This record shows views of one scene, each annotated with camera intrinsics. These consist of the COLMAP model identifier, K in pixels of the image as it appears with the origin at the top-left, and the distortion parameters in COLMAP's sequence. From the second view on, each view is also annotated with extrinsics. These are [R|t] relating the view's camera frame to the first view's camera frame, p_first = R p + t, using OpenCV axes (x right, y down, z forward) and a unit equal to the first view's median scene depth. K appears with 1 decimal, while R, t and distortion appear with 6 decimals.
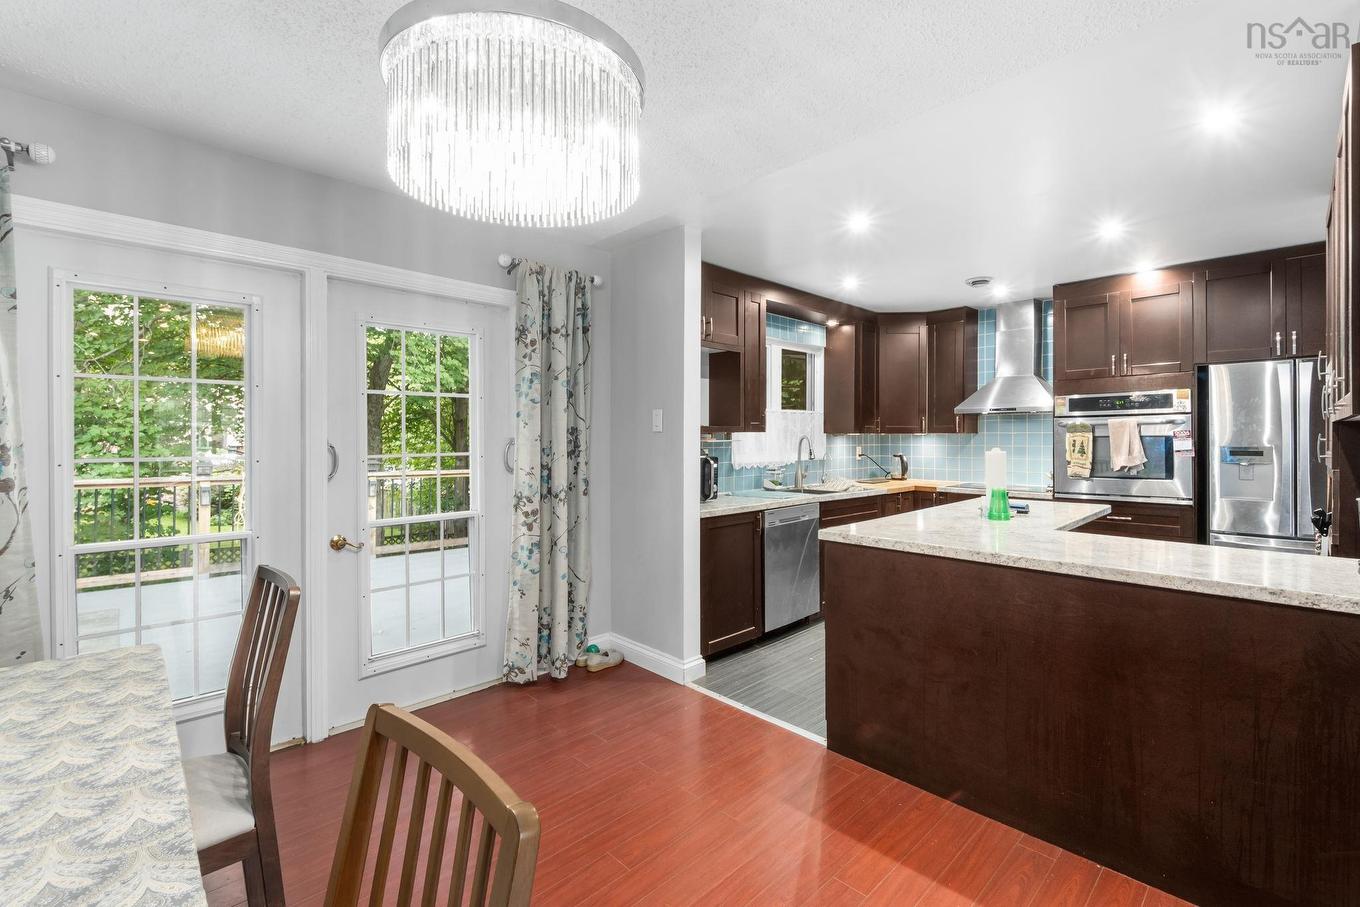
lens RADIAL K [[588.4, 0, 684.8], [0, 588.4, 440.0], [0, 0, 1]] dist [-0.001678, -0.003413]
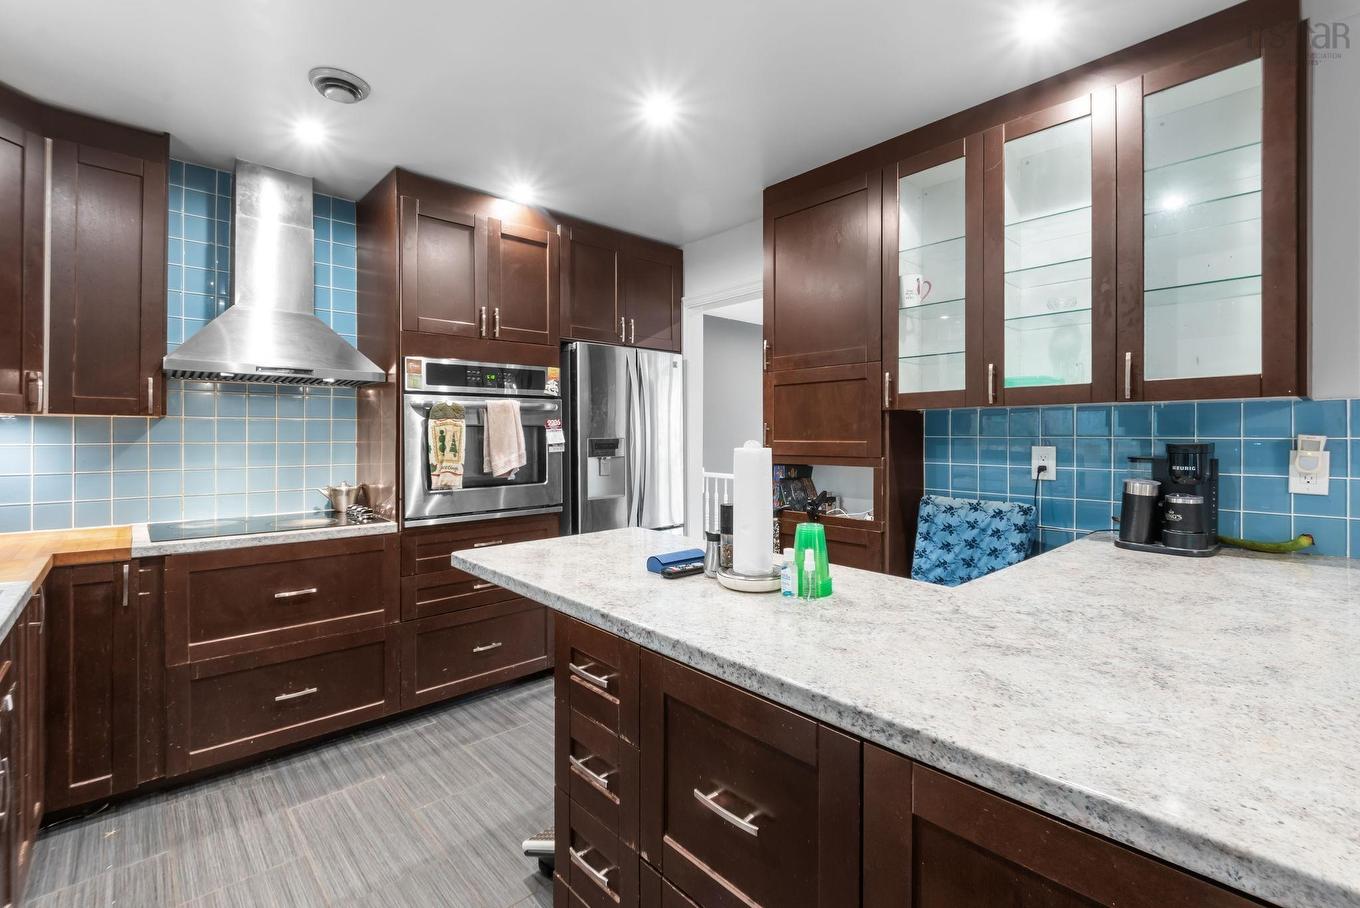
lens RADIAL K [[604.6, 0, 682.1], [0, 604.6, 436.7], [0, 0, 1]] dist [0.000322, -0.001953]
pose [[0.032929, -0.000621, 0.999458, 0.034020], [0.004765, 0.999989, 0.000464, 0.007350], [-0.999446, 0.004747, 0.032931, 0.726476]]
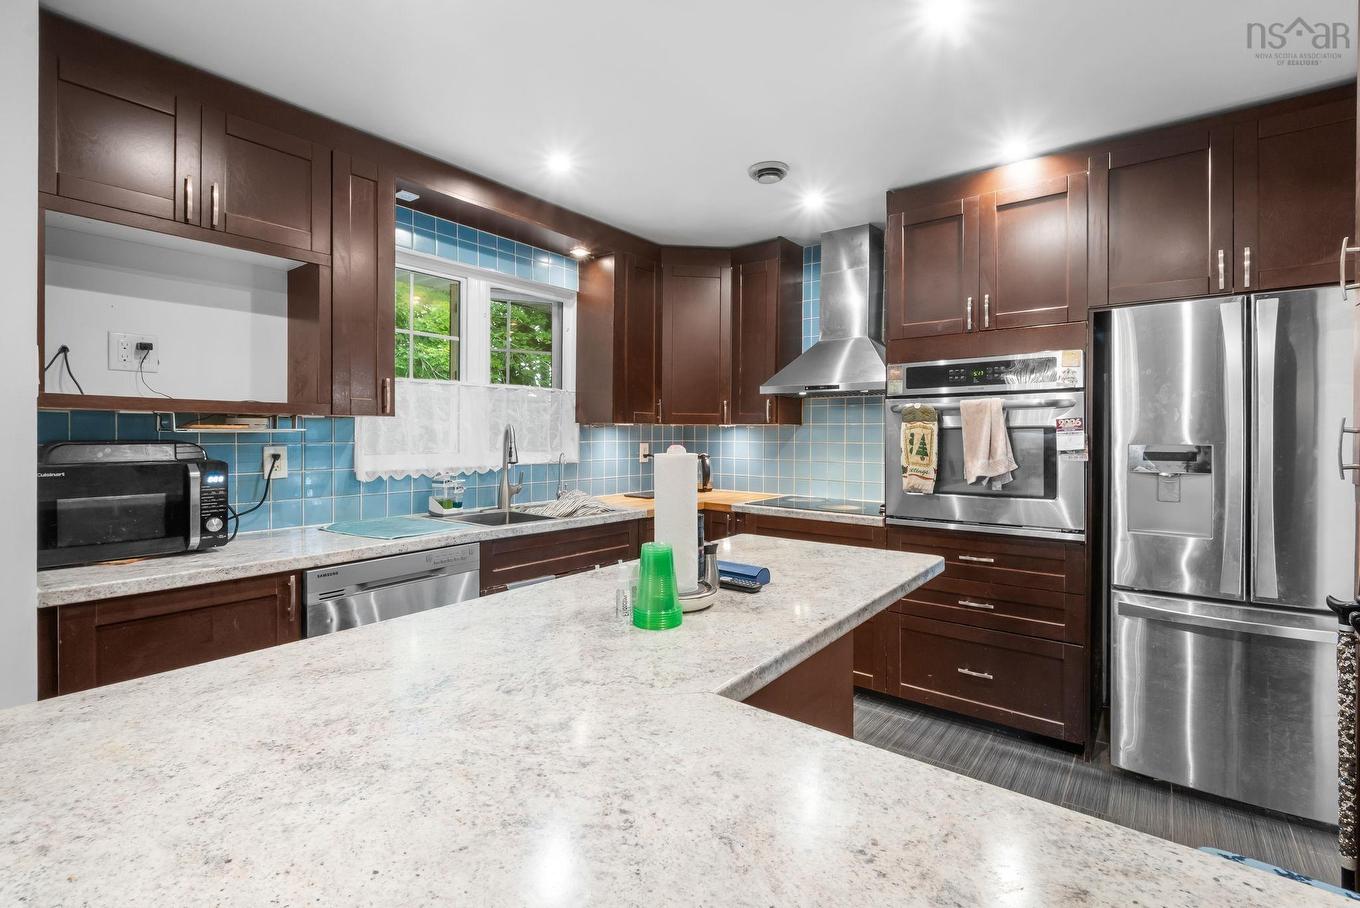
lens RADIAL K [[609.6, 0, 681.3], [0, 609.6, 439.0], [0, 0, 1]] dist [0.007992, -0.005725]
pose [[0.990362, 0.004997, 0.138410, 0.329718], [-0.005384, 0.999983, 0.002426, 0.005569], [-0.138396, -0.003148, 0.990372, 0.390897]]
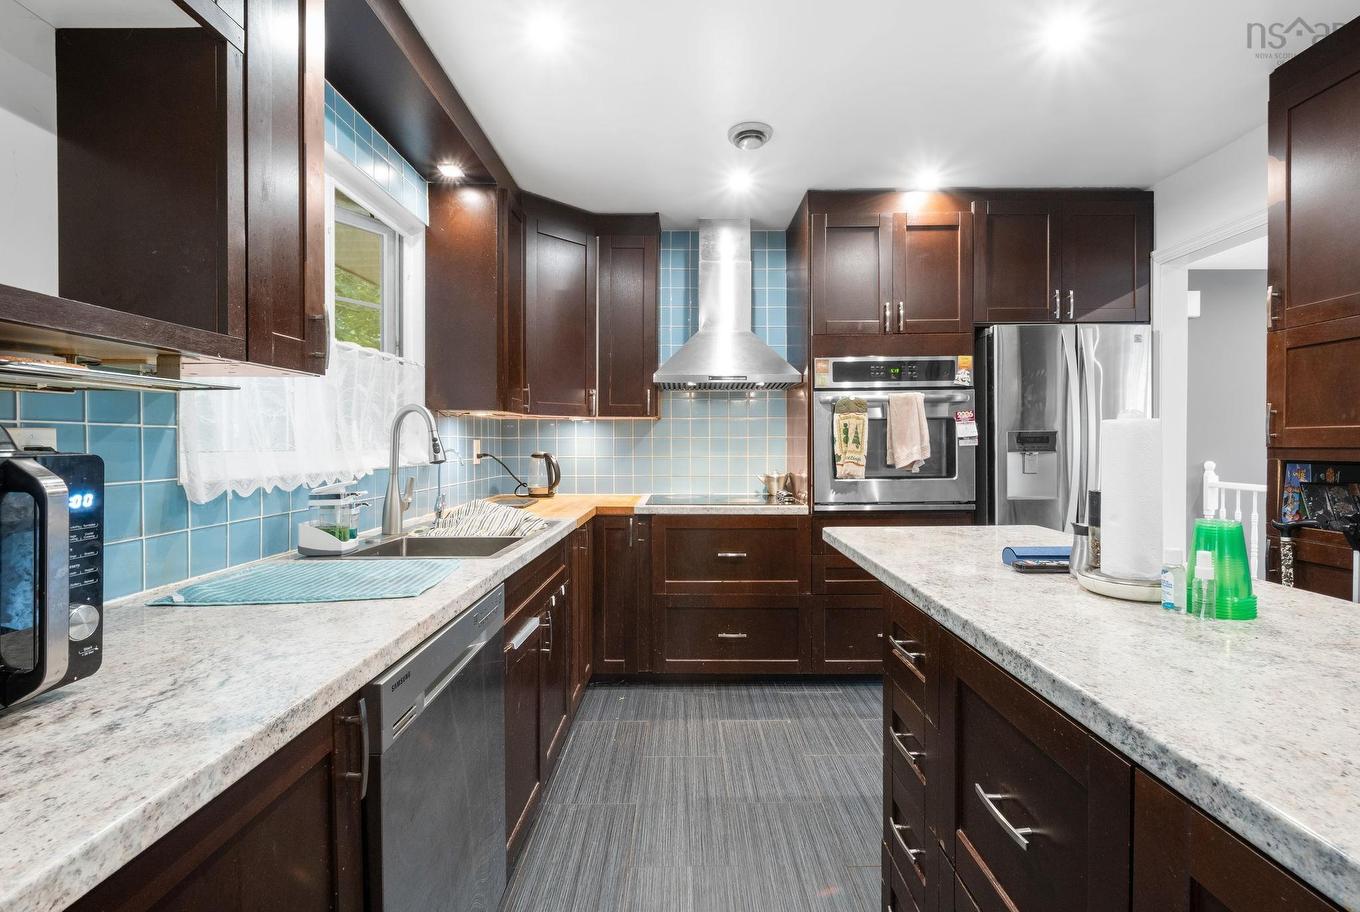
lens RADIAL K [[602.6, 0, 683.0], [0, 602.6, 450.4], [0, 0, 1]] dist [0.000211, -0.001302]
pose [[0.698823, -0.009251, 0.715235, 0.043950], [0.005590, 0.999956, 0.007473, 0.024235], [-0.715273, -0.001224, 0.698844, 0.654532]]
